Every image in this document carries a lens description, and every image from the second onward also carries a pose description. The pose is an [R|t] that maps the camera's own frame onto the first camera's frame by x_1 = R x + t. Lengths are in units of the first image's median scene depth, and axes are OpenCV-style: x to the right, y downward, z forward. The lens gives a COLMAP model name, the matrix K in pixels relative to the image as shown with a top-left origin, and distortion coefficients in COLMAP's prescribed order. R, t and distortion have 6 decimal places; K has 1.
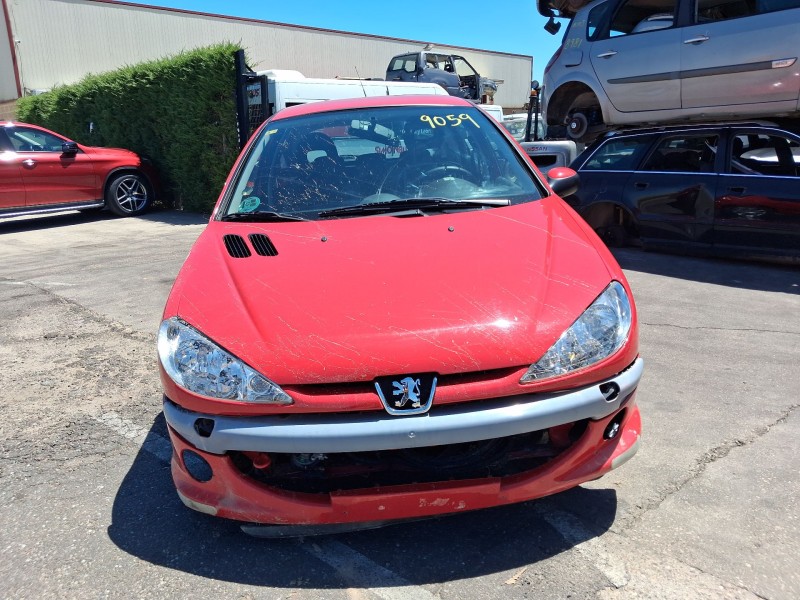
lens RADIAL K [[640.4, 0, 377.2], [0, 640.4, 288.3], [0, 0, 1]] dist [-0.010289, 0.018343]
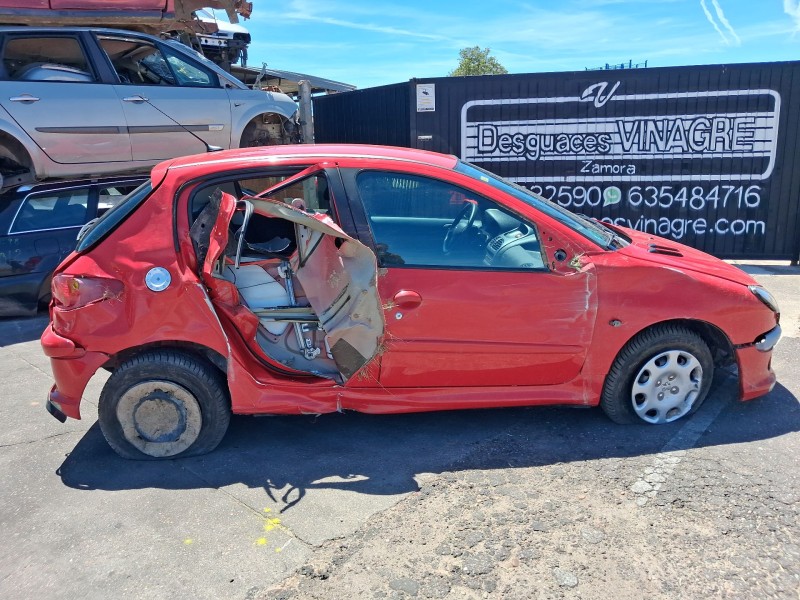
lens RADIAL K [[637.4, 0, 396.2], [0, 637.4, 286.5], [0, 0, 1]] dist [0.009964, -0.016683]
pose [[-0.046096, -0.175836, 0.983340, -1.273682], [0.268110, 0.946090, 0.181743, -0.327200], [-0.962285, 0.272021, 0.003533, 1.296662]]
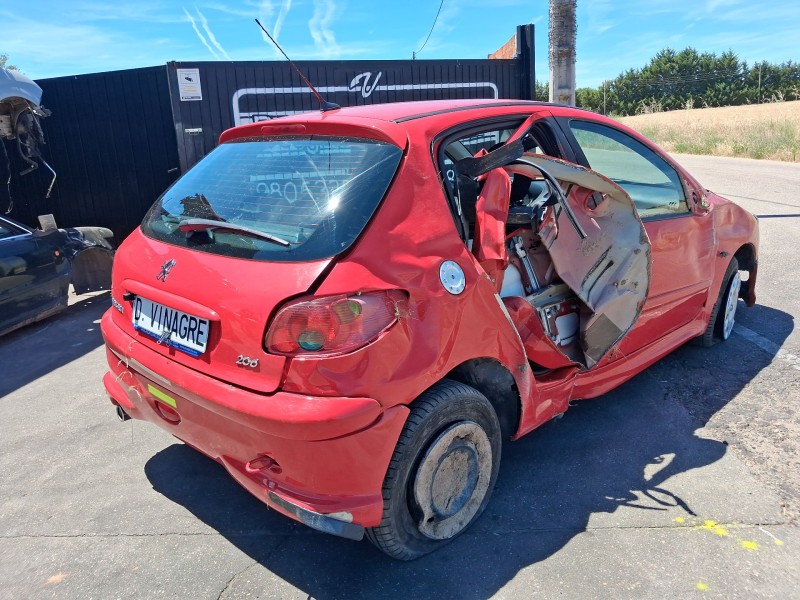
lens RADIAL K [[640.7, 0, 381.0], [0, 640.7, 291.2], [0, 0, 1]] dist [-0.005893, 0.009163]
pose [[-0.665291, -0.087461, 0.741444, -0.730153], [0.270683, 0.897286, 0.348725, -0.505066], [-0.695787, 0.432700, -0.573282, 2.115720]]
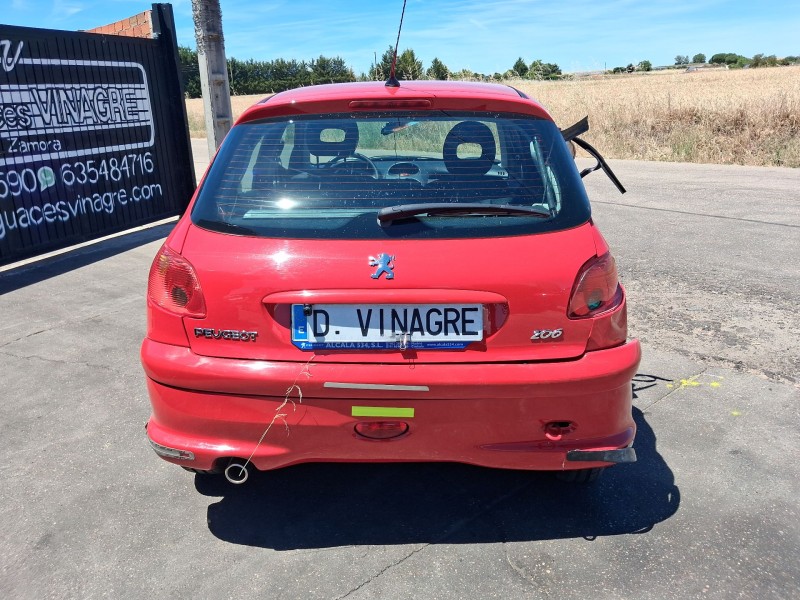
lens RADIAL K [[637.4, 0, 389.3], [0, 637.4, 293.3], [0, 0, 1]] dist [0.009964, -0.016683]
pose [[-0.993221, 0.066498, 0.095340, -0.079775], [0.106260, 0.851910, 0.512794, -0.637886], [-0.047121, 0.519448, -0.853202, 2.409573]]
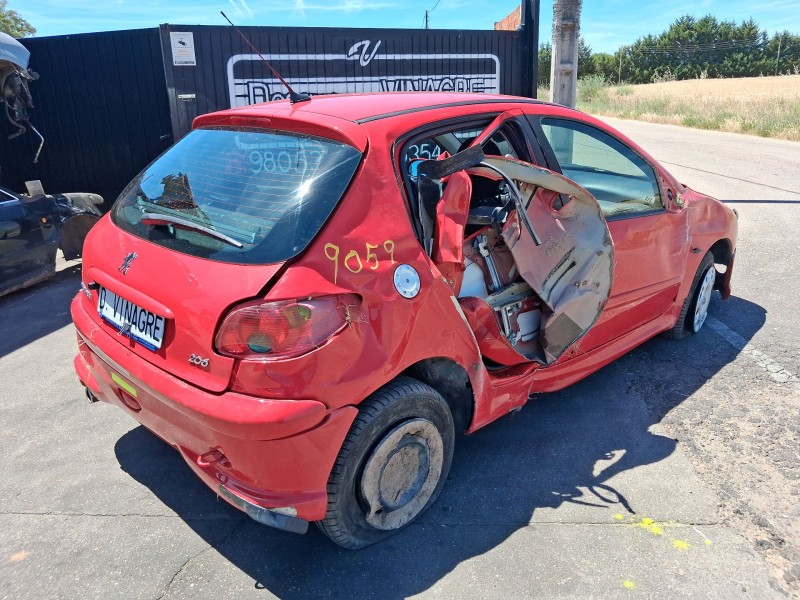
lens RADIAL K [[640.4, 0, 392.1], [0, 640.4, 294.2], [0, 0, 1]] dist [-0.010289, 0.018343]
pose [[-0.666915, -0.156021, 0.728617, -0.773338], [0.239877, 0.880824, 0.408177, -0.535675], [-0.705467, 0.446997, -0.550009, 2.063536]]
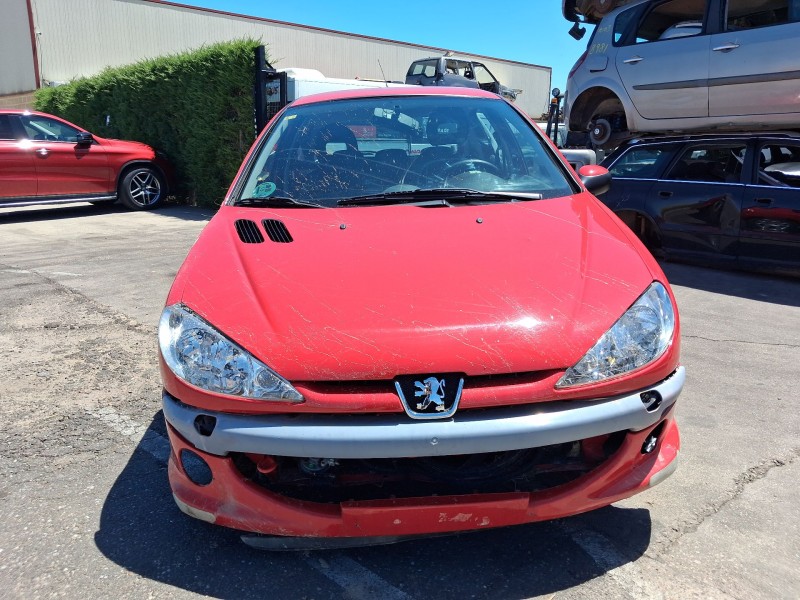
lens RADIAL K [[640.4, 0, 388.8], [0, 640.4, 277.2], [0, 0, 1]] dist [-0.010289, 0.018343]
pose [[0.999403, 0.034542, 0.000068, -0.010953], [-0.034529, 0.999061, -0.026183, 0.014365], [-0.000972, 0.026165, 0.999657, 0.056647]]
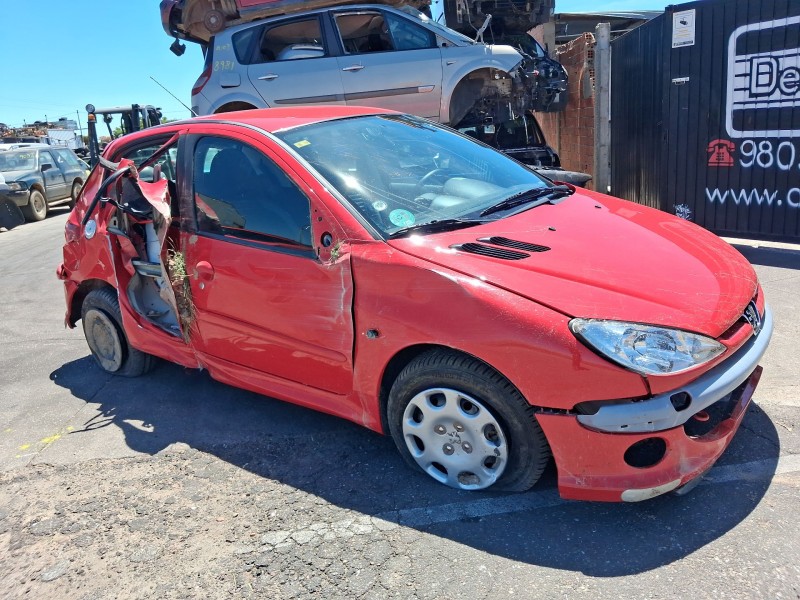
lens RADIAL K [[638.5, 0, 385.1], [0, 638.5, 279.8], [0, 0, 1]] dist [-0.002531, -0.004240]
pose [[0.646245, -0.187831, 0.739653, -0.839452], [0.231070, 0.971900, 0.044919, -0.082310], [-0.727306, 0.141883, 0.671488, 0.408241]]
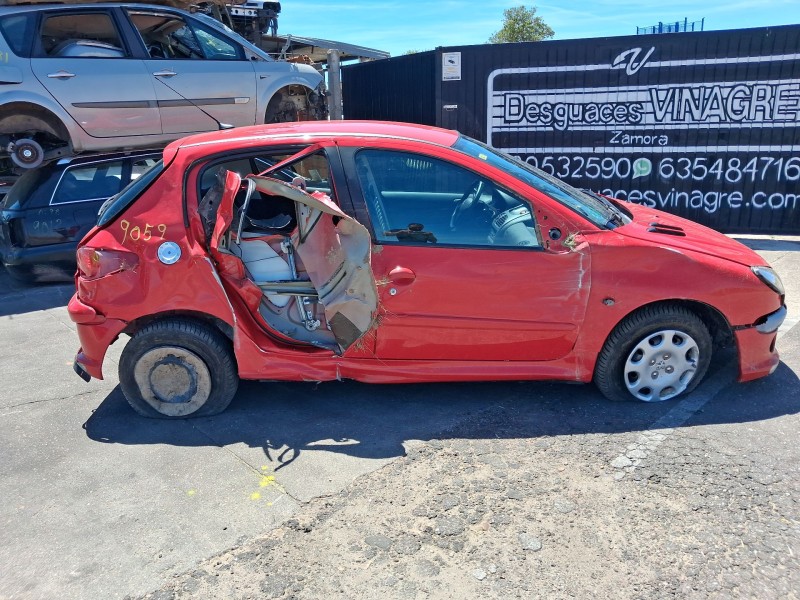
lens RADIAL K [[637.4, 0, 376.5], [0, 637.4, 296.8], [0, 0, 1]] dist [0.009964, -0.016683]
pose [[0.047703, -0.240749, 0.969414, -1.312405], [0.271249, 0.937172, 0.219394, -0.327842], [-0.961326, 0.252486, 0.110009, 1.221518]]
